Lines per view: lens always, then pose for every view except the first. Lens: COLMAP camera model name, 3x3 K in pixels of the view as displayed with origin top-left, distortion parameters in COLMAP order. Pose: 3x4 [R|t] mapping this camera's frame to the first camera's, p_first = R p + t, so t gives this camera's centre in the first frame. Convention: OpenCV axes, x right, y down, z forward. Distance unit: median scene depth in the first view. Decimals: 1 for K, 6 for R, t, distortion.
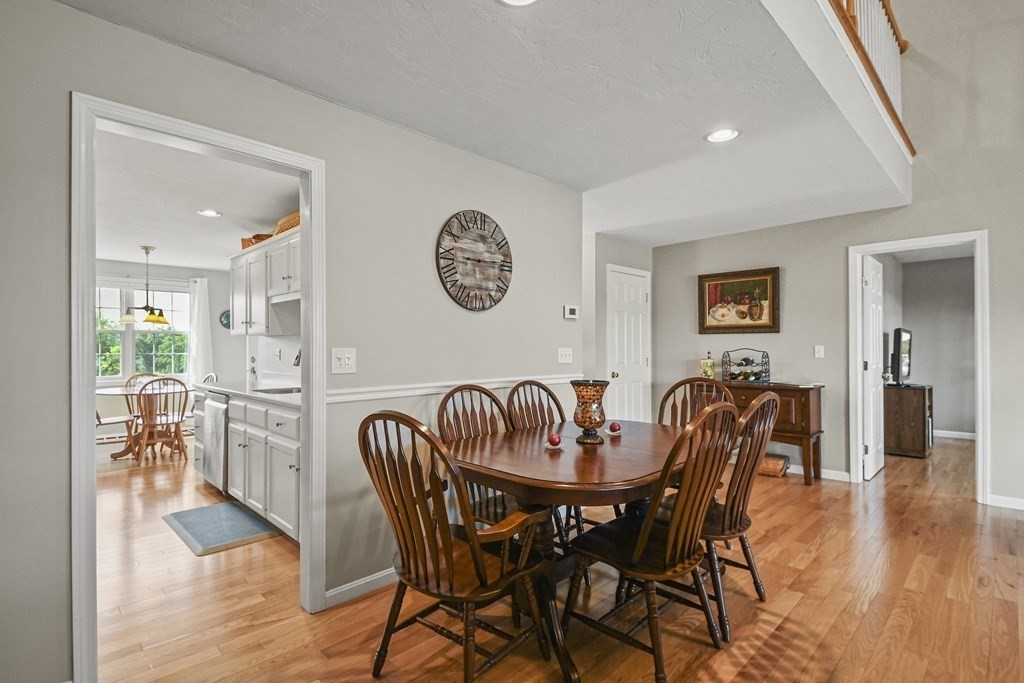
lens RADIAL K [[495.5, 0, 503.5], [0, 495.5, 343.7], [0, 0, 1]] dist [0.023145, -0.002289]
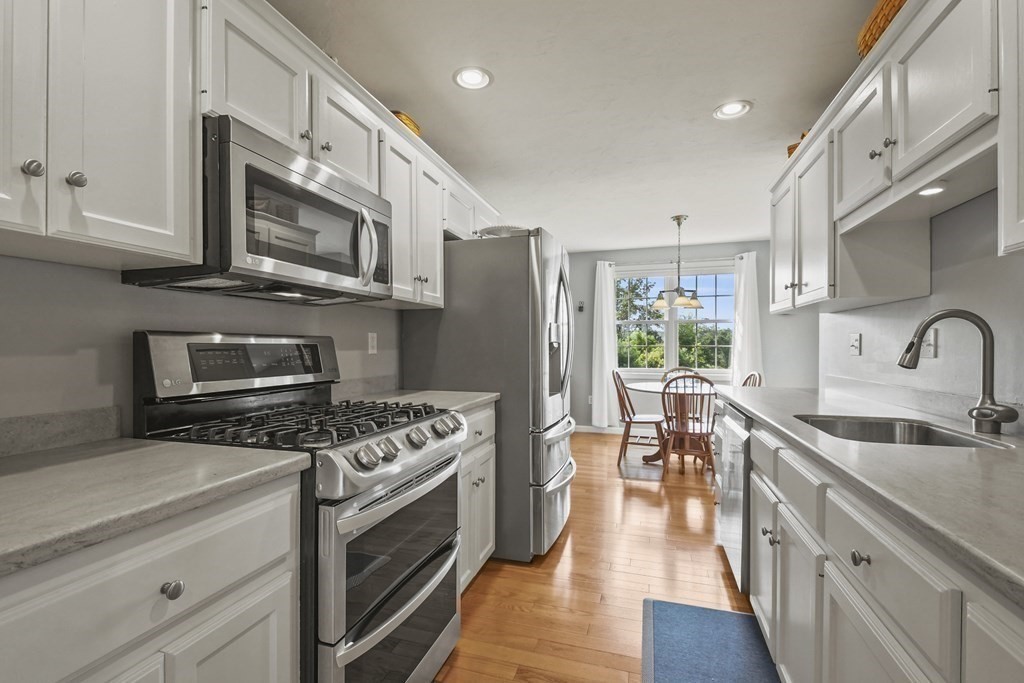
lens RADIAL K [[448.2, 0, 495.4], [0, 448.2, 341.9], [0, 0, 1]] dist [0.003171, -0.004411]
pose [[0.444550, -0.002688, -0.895750, -0.264854], [-0.000753, 0.999994, -0.003375, 0.027985], [0.895754, 0.002174, 0.444545, 0.591250]]
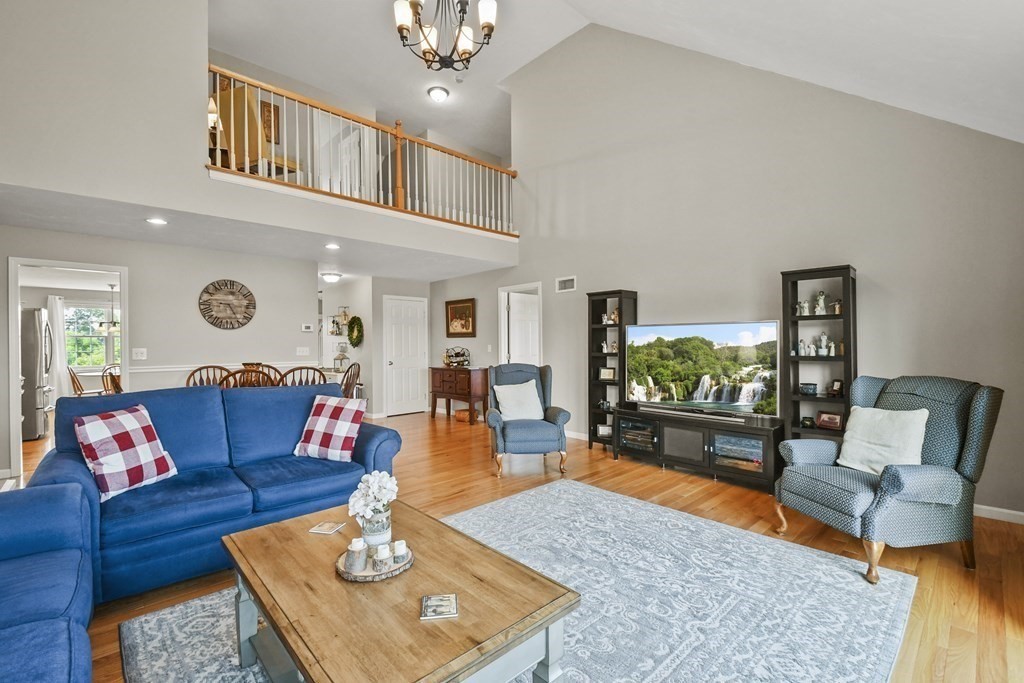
lens RADIAL K [[448.2, 0, 504.0], [0, 448.2, 339.7], [0, 0, 1]] dist [0.003171, -0.004411]
pose [[0.999545, -0.003770, -0.029931, 0.936149], [0.003660, 0.999986, -0.003723, -0.011006], [0.029944, 0.003612, 0.999545, -0.657986]]
